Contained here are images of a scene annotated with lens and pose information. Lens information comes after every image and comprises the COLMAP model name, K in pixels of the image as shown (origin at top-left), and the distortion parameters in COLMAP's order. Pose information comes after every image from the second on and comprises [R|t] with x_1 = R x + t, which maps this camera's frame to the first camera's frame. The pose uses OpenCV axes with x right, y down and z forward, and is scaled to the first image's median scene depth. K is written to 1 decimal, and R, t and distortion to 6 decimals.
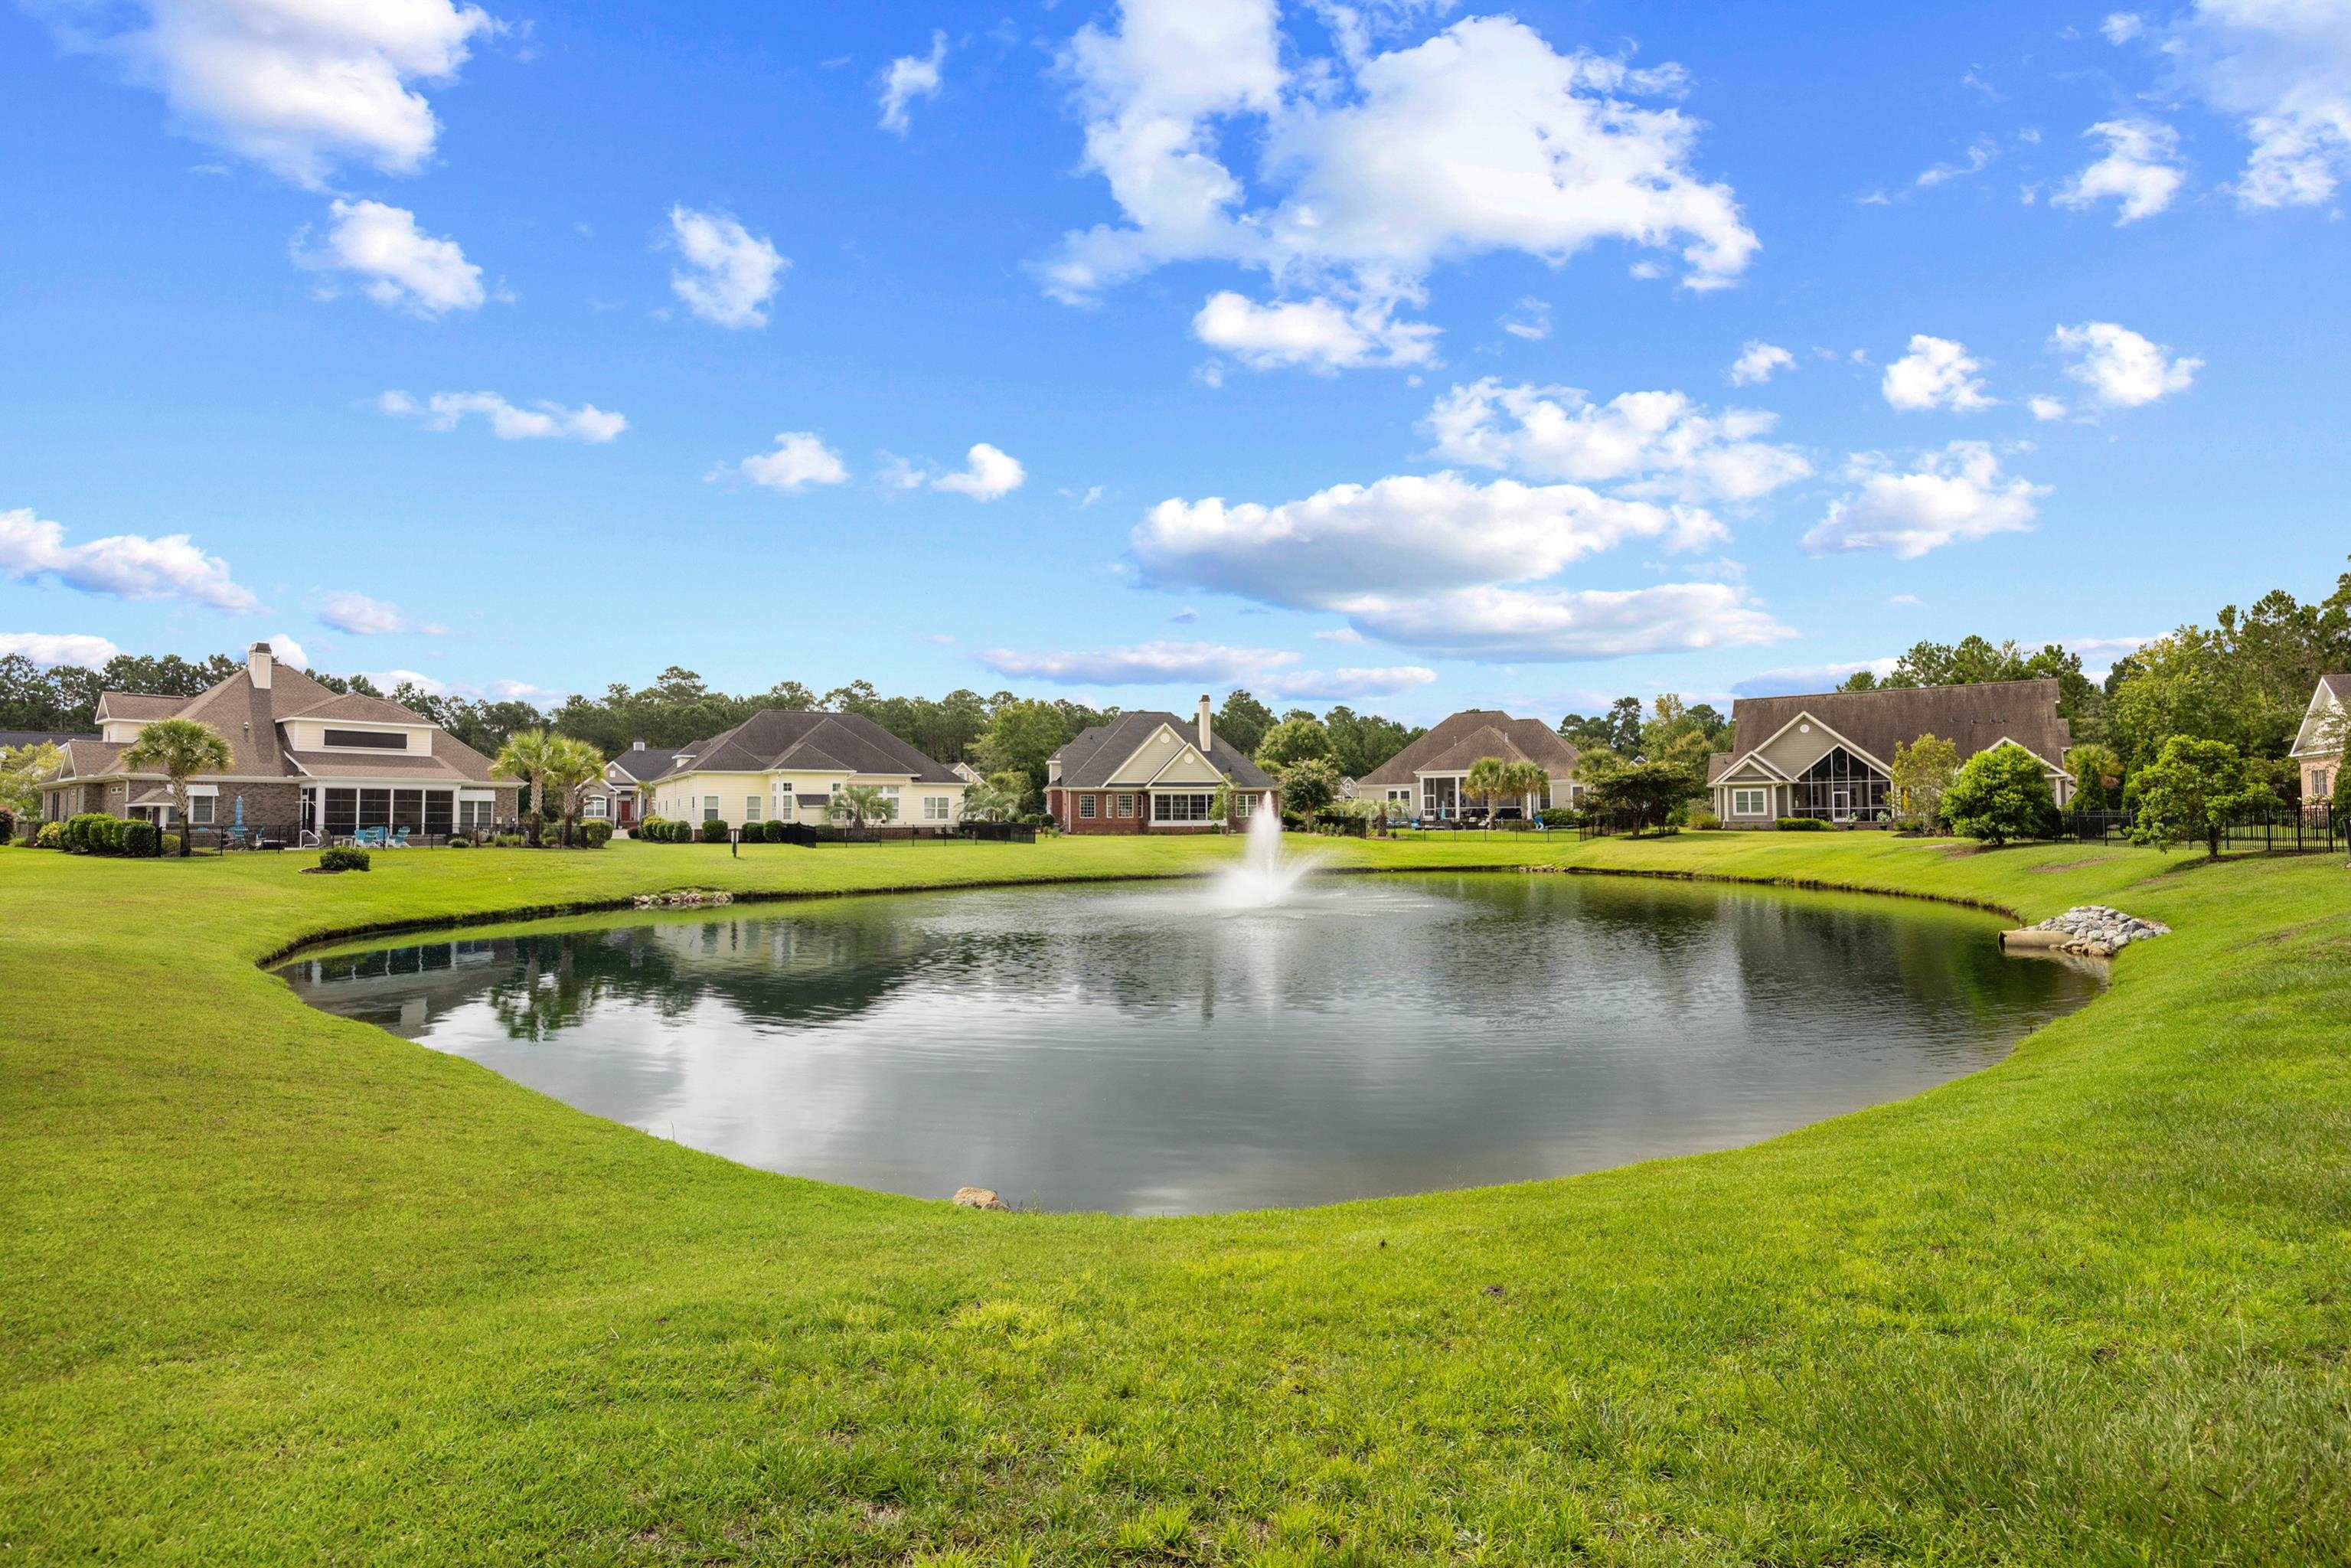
lens RADIAL K [[1092.9, 0, 1175.5], [0, 1092.9, 784.0], [0, 0, 1]] dist [-0.015859, 0.001506]
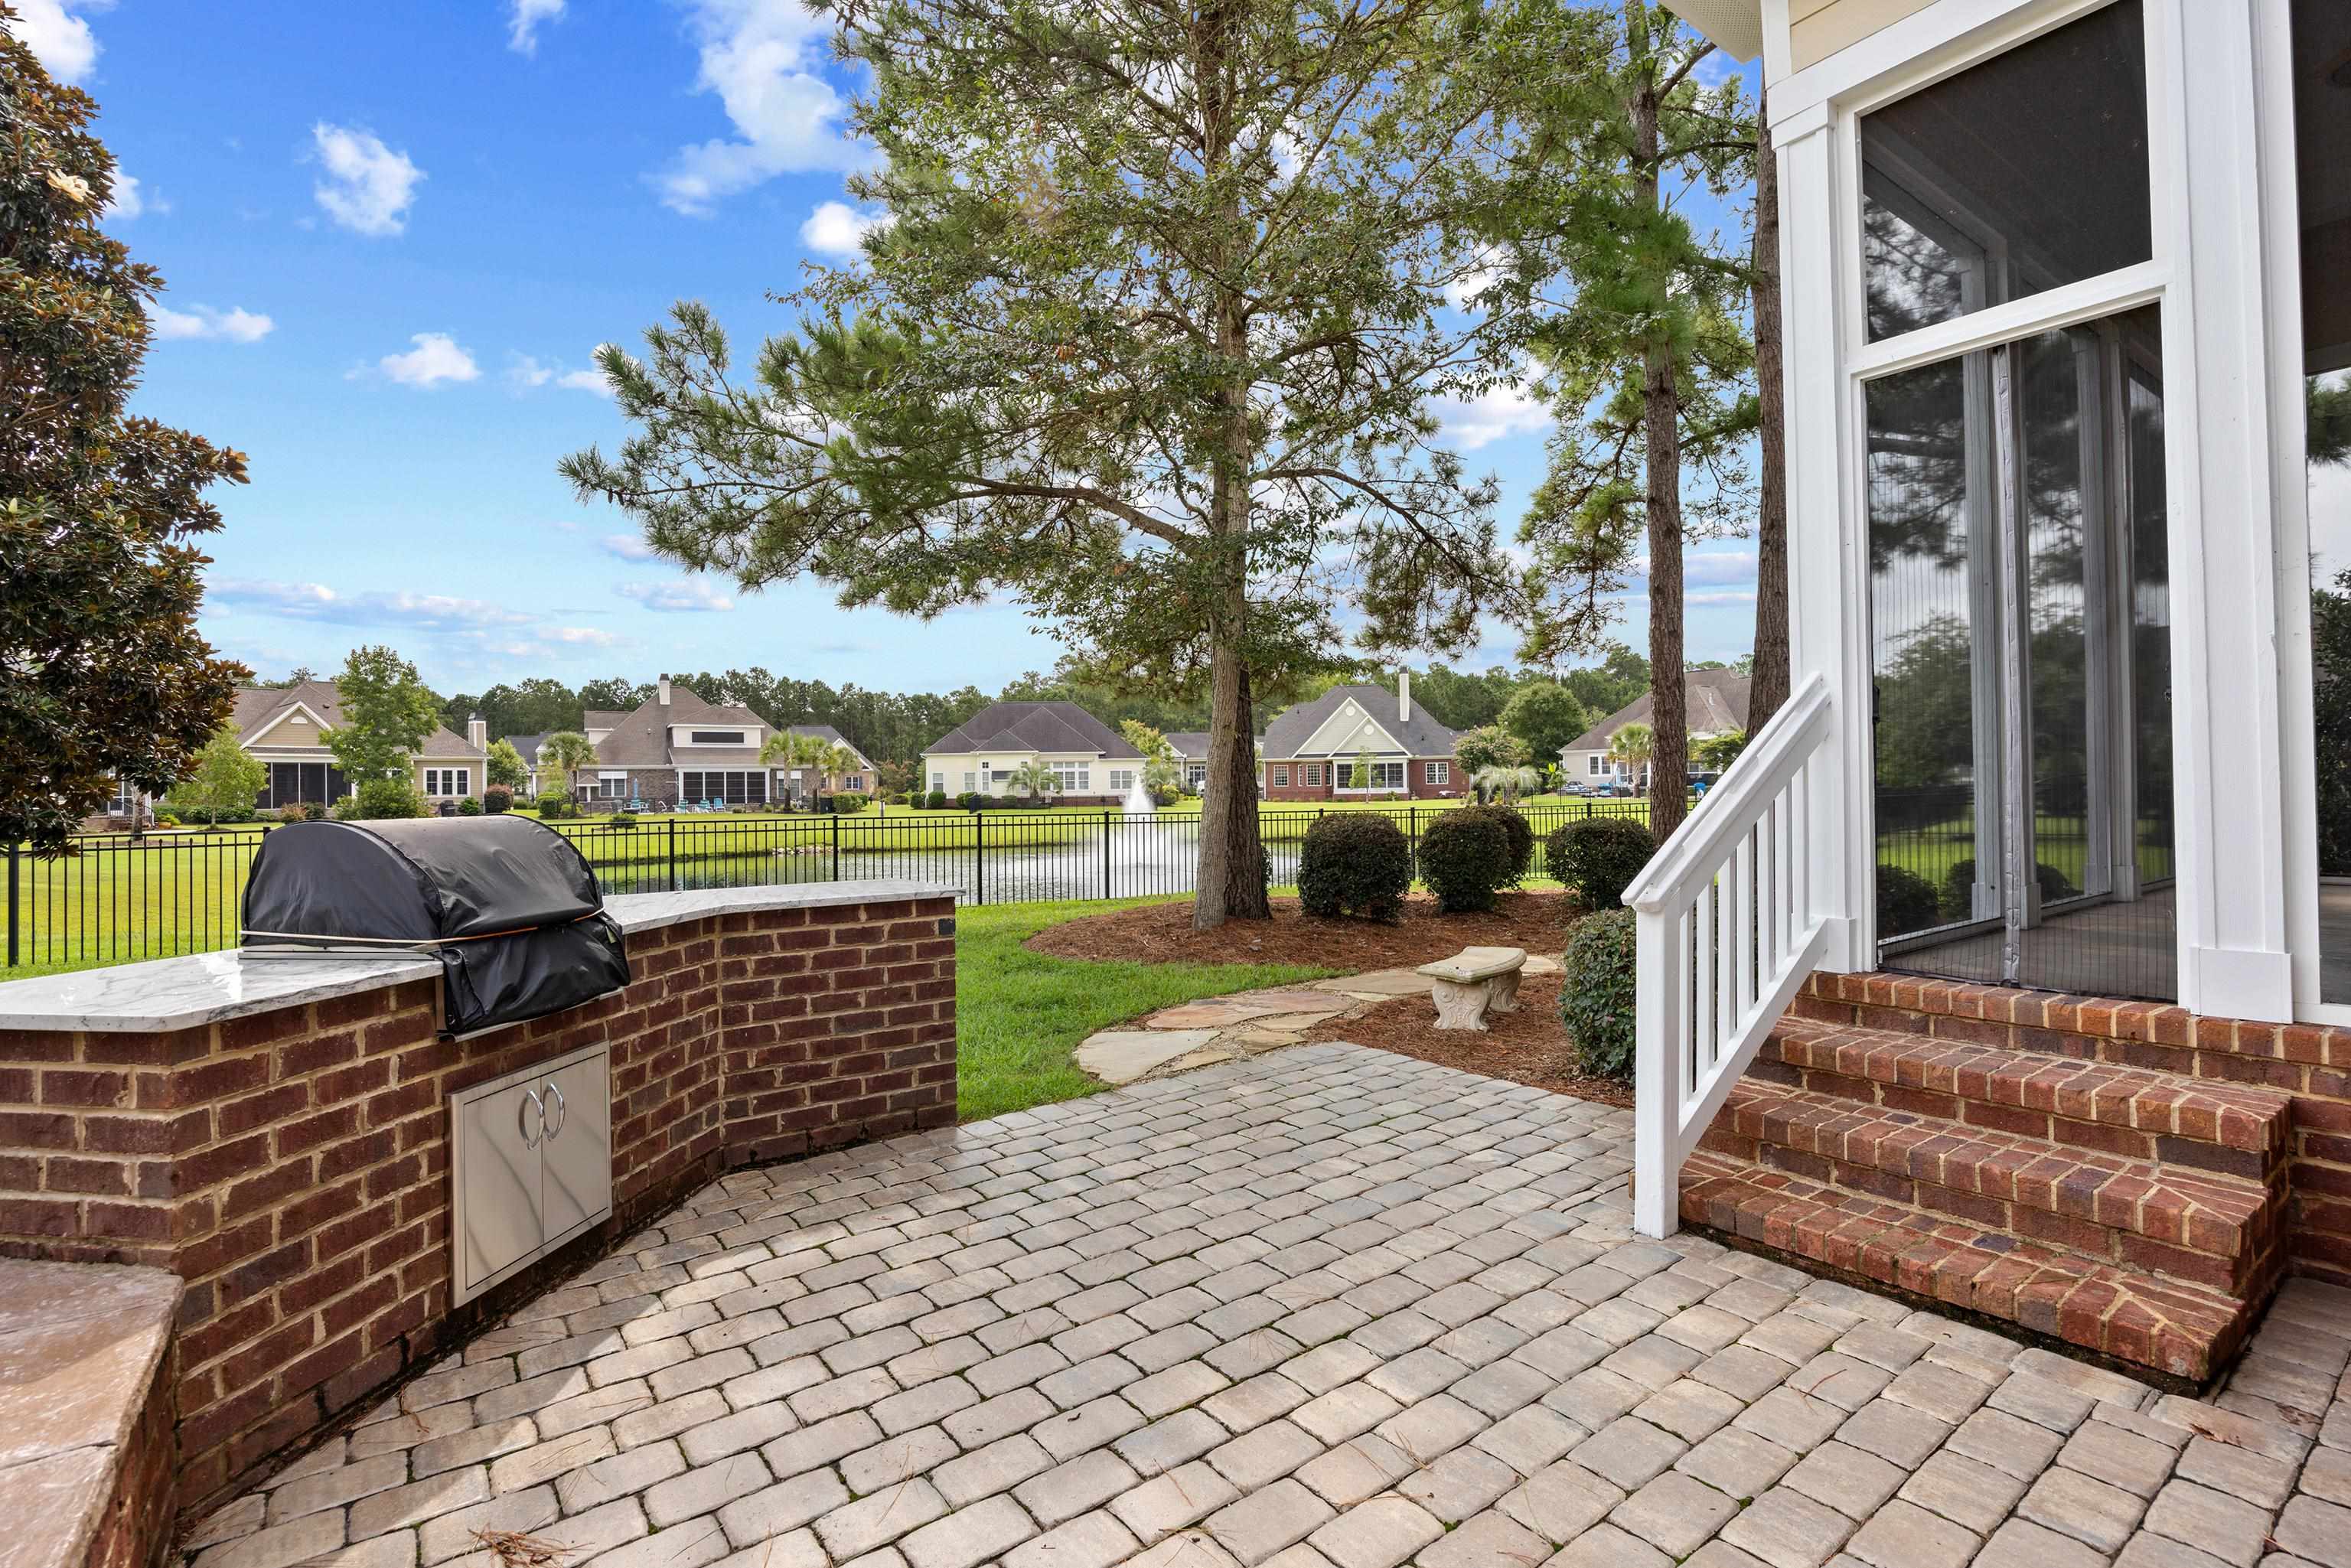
lens RADIAL K [[1092.8, 0, 1175.5], [0, 1092.8, 784.0], [0, 0, 1]] dist [-0.015859, 0.001506]
pose [[0.908076, -0.005822, -0.418765, 0.331313], [0.021065, 0.999273, 0.031784, -0.009775], [0.418276, -0.037684, 0.907538, -0.051329]]
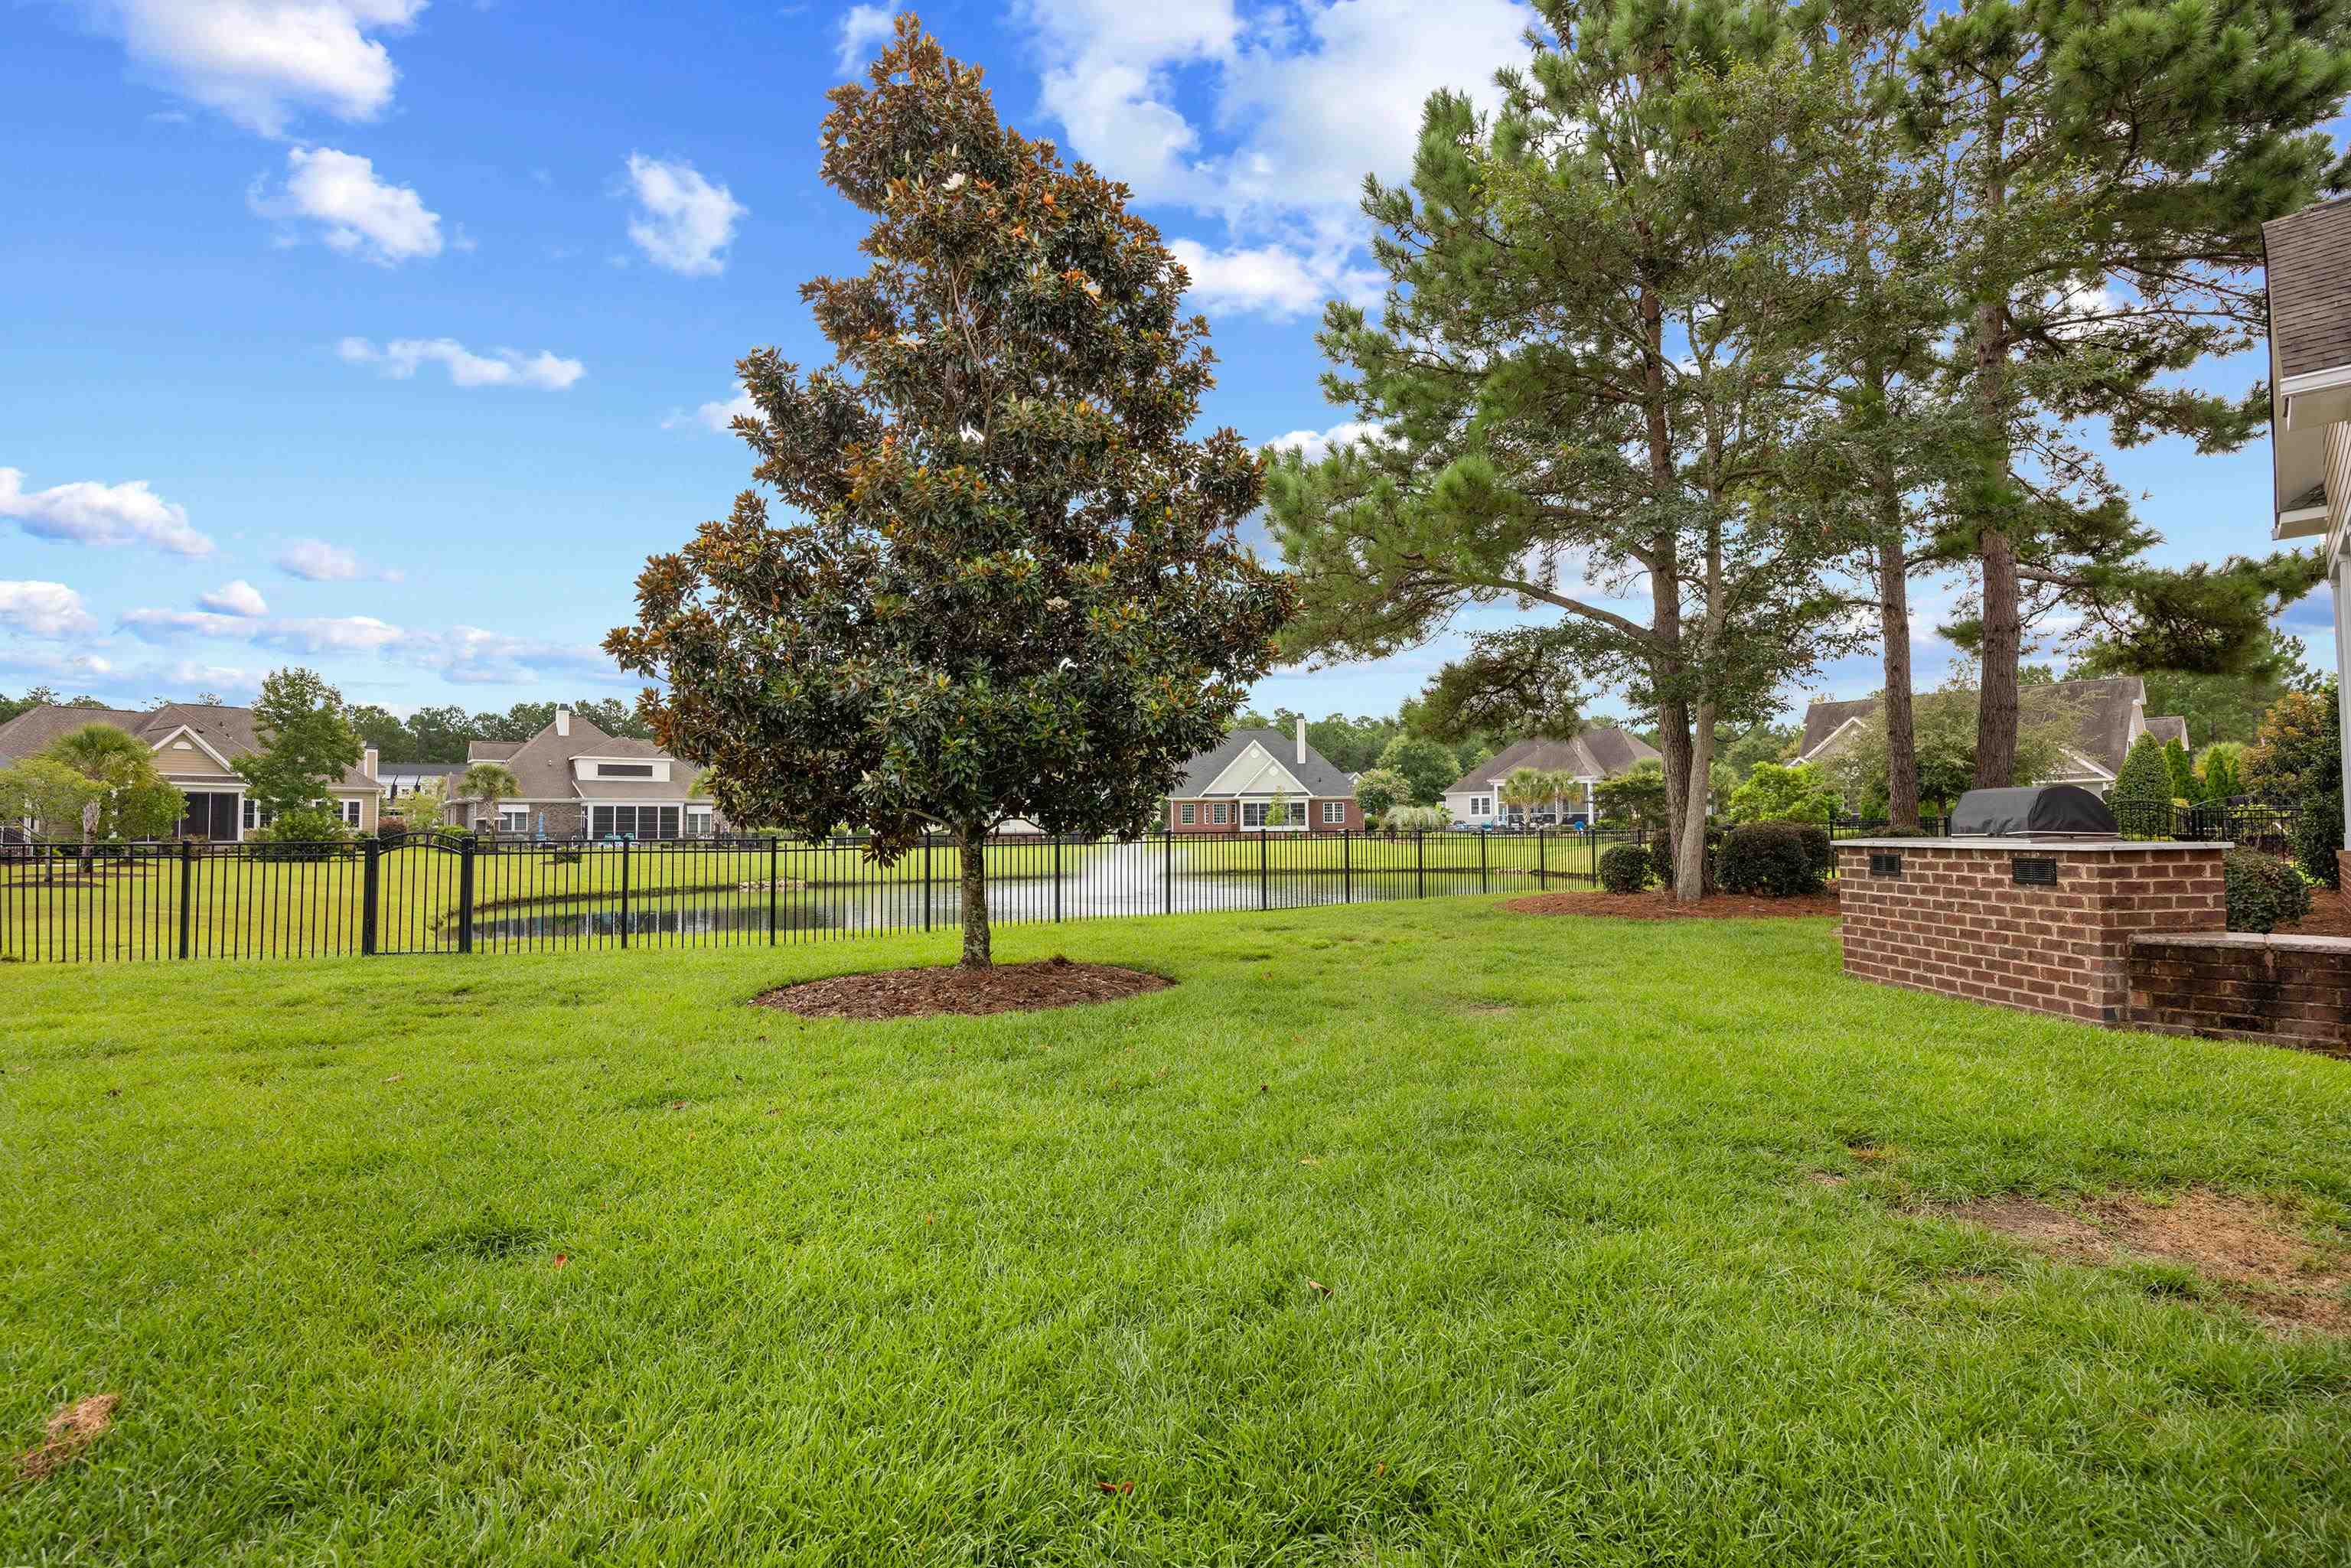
lens RADIAL K [[1092.8, 0, 1175.5], [0, 1092.8, 784.0], [0, 0, 1]] dist [-0.015859, 0.001506]
pose [[0.964635, -0.011834, -0.263323, 0.245612], [0.011318, 0.999930, -0.003478, -0.008602], [0.263345, 0.000375, 0.964702, -0.133505]]
